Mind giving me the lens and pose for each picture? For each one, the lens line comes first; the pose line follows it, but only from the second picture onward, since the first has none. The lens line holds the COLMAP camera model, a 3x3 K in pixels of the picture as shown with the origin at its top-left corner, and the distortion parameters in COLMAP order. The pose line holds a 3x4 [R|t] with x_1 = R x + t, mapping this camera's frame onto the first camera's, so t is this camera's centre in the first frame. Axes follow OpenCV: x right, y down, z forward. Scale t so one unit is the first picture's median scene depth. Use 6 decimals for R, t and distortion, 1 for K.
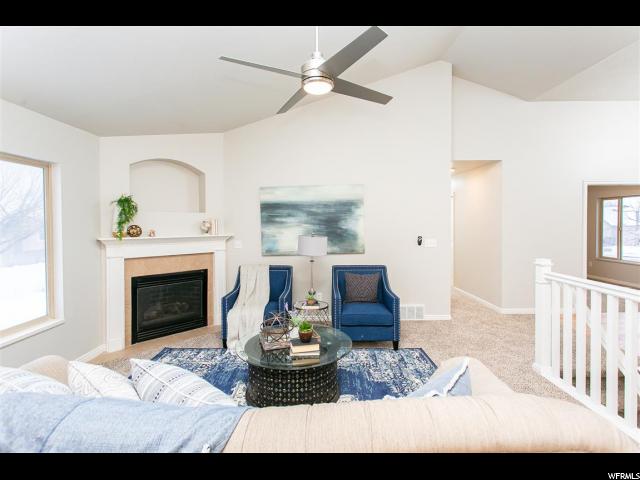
lens RADIAL K [[320.6, 0, 310.0], [0, 320.6, 228.8], [0, 0, 1]] dist [0.012821, -0.002291]
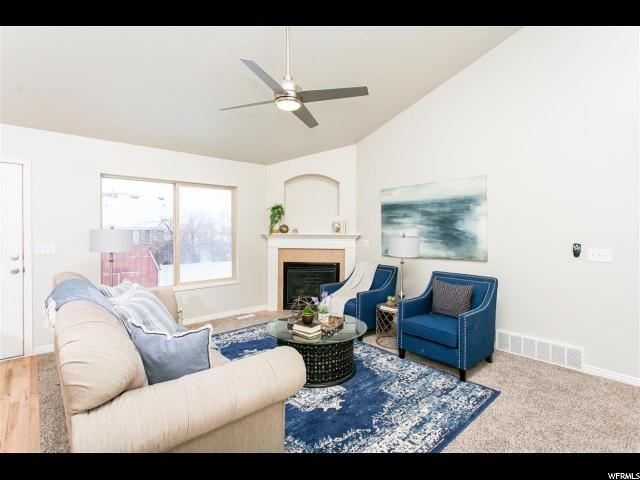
lens RADIAL K [[320.6, 0, 317.3], [0, 320.6, 233.7], [0, 0, 1]] dist [0.012821, -0.002291]
pose [[0.657630, 0.021463, -0.753036, 0.503402], [-0.024934, 0.999667, 0.006718, 0.012540], [0.752929, 0.014358, 0.657945, 0.157762]]
